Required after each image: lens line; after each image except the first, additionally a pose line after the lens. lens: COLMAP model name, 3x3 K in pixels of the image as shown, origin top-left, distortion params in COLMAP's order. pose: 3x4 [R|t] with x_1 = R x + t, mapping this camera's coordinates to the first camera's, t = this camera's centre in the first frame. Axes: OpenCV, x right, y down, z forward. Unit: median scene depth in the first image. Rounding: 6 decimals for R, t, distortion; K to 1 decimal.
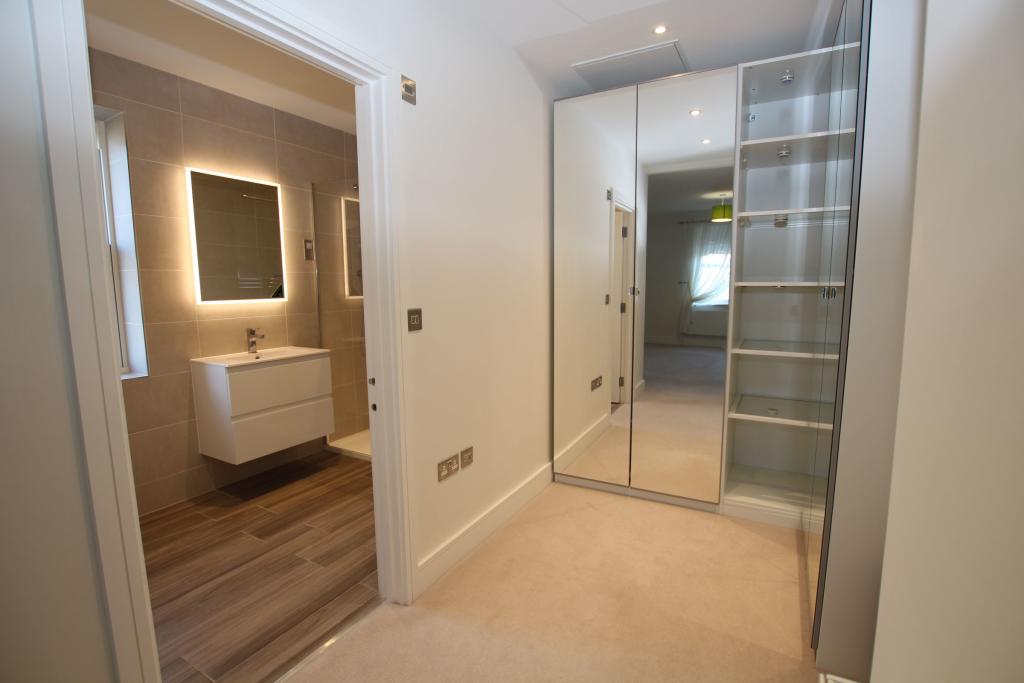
lens RADIAL K [[476.3, 0, 516.5], [0, 476.3, 344.6], [0, 0, 1]] dist [-0.028436, 0.000279]
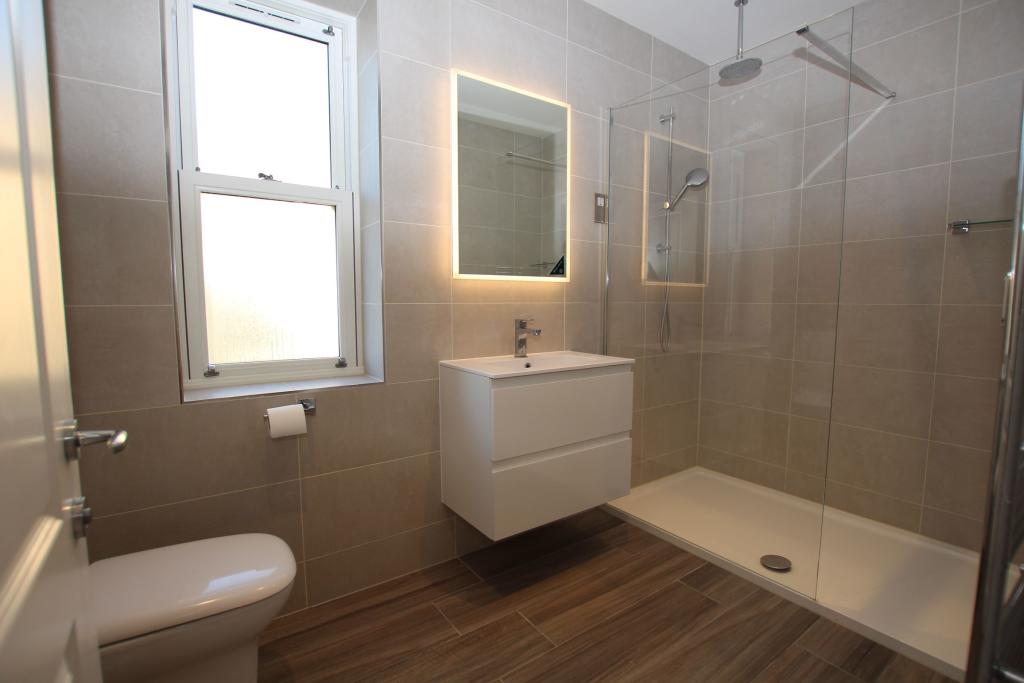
lens RADIAL K [[476.3, 0, 516.5], [0, 476.3, 344.6], [0, 0, 1]] dist [-0.028436, 0.000279]
pose [[0.905961, 0.043441, -0.421127, -0.290234], [-0.059631, 0.997899, -0.025345, 0.017649], [0.419141, 0.048073, 0.906648, 0.402707]]
